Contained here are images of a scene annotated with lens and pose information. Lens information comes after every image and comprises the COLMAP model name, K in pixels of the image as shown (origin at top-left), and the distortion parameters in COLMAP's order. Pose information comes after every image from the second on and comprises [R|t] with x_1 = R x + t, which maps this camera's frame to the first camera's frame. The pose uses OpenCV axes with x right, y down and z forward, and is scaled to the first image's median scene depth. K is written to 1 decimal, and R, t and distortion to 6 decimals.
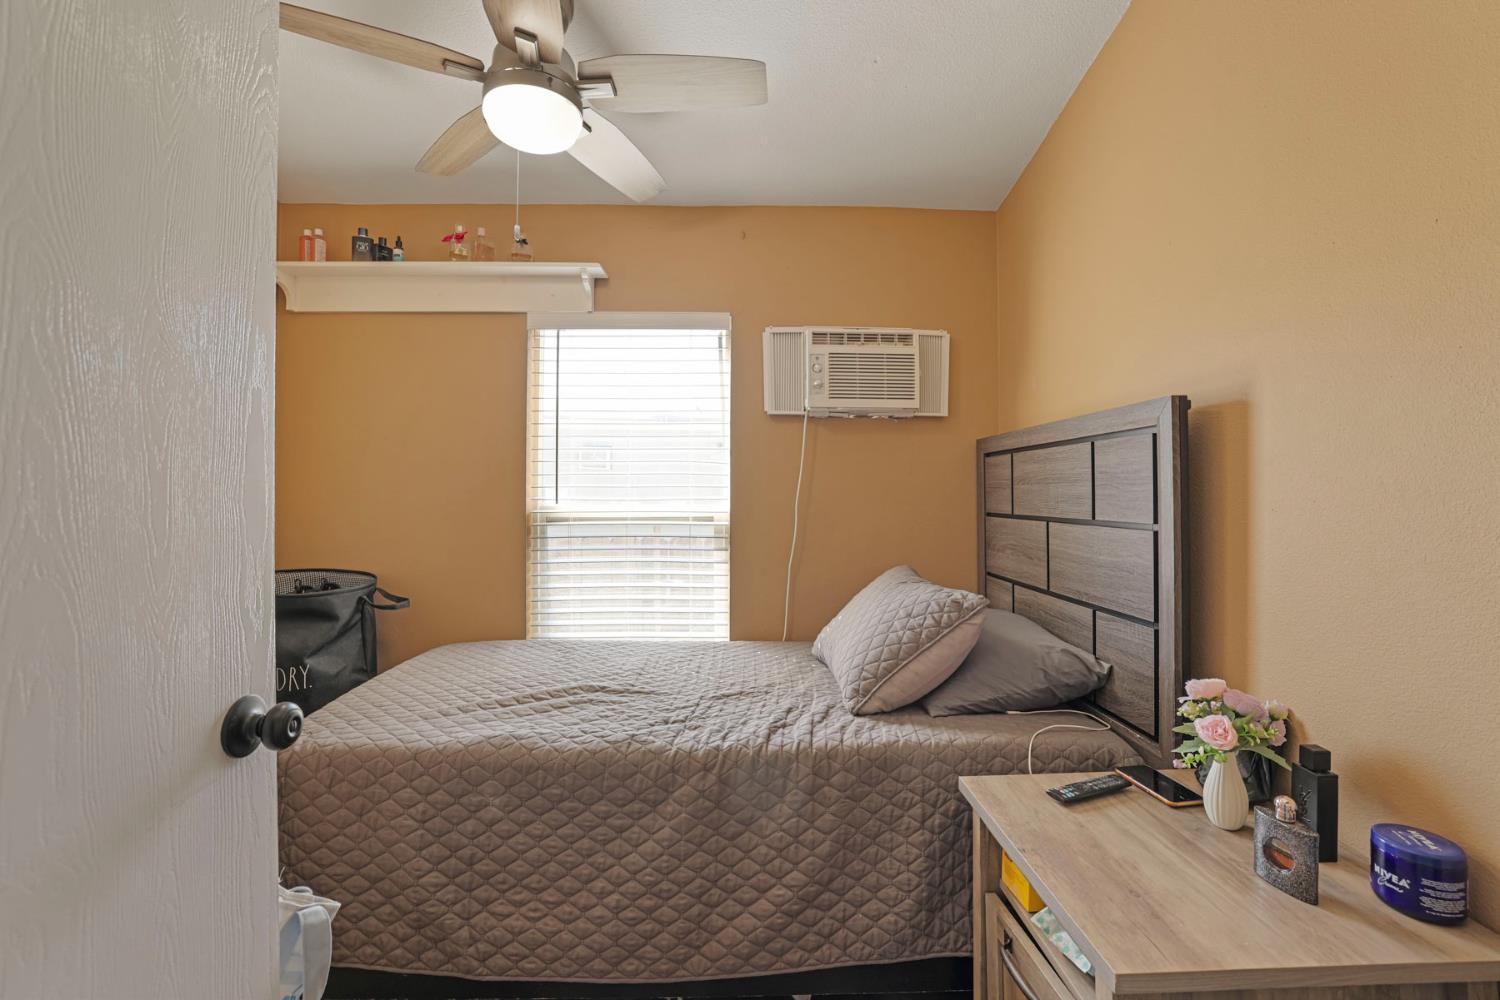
lens RADIAL K [[643.2, 0, 747.6], [0, 643.2, 489.6], [0, 0, 1]] dist [-0.045162, 0.015104]
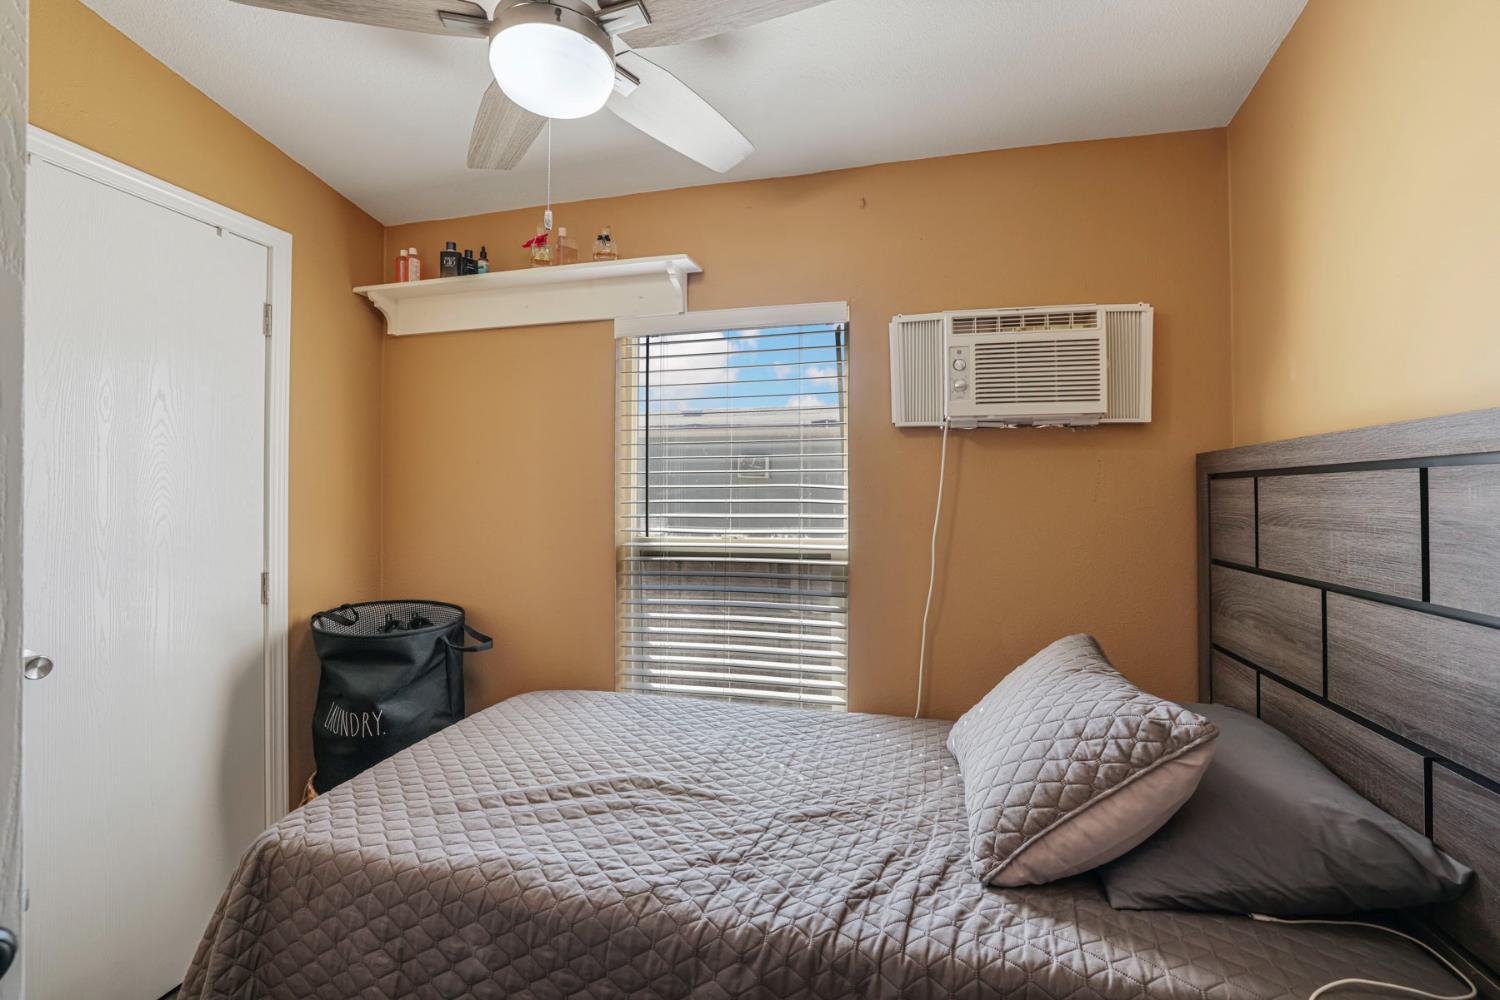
lens RADIAL K [[649.0, 0, 747.6], [0, 649.0, 492.8], [0, 0, 1]] dist [-0.044992, 0.015900]
pose [[0.963082, -0.002630, -0.269196, 0.104416], [0.002632, 0.999996, -0.000352, -0.054778], [0.269196, -0.000370, 0.963085, 0.283161]]
